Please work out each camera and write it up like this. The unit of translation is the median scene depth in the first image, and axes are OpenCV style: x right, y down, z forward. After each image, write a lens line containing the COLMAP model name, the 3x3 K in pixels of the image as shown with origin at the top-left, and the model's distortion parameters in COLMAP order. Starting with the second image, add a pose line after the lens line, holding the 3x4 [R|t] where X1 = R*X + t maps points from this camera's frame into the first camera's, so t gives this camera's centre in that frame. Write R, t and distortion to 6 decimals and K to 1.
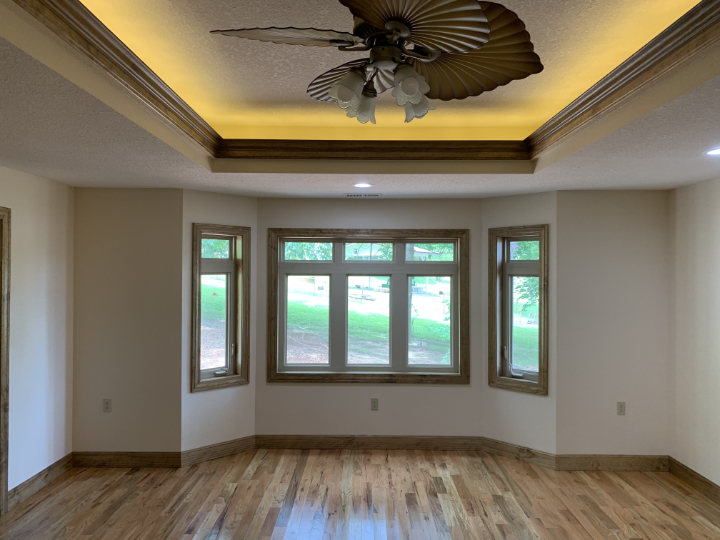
lens RADIAL K [[560.0, 0, 360.0], [0, 560.0, 270.0], [0, 0, 1]] dist [0.052975, -0.068299]
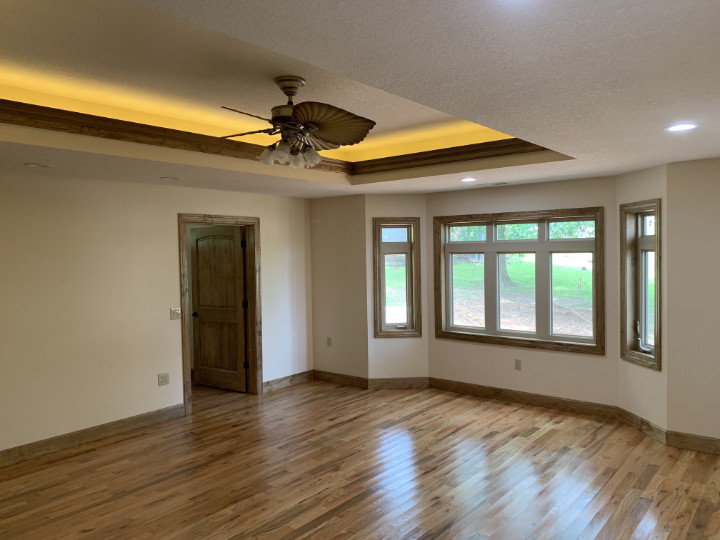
lens RADIAL K [[560.0, 0, 360.0], [0, 560.0, 270.0], [0, 0, 1]] dist [0.052975, -0.068299]
pose [[0.776466, 0.003235, -0.630151, 0.545810], [0.020961, 0.999301, 0.030959, 0.002516], [0.629811, -0.037247, 0.775855, -0.103417]]
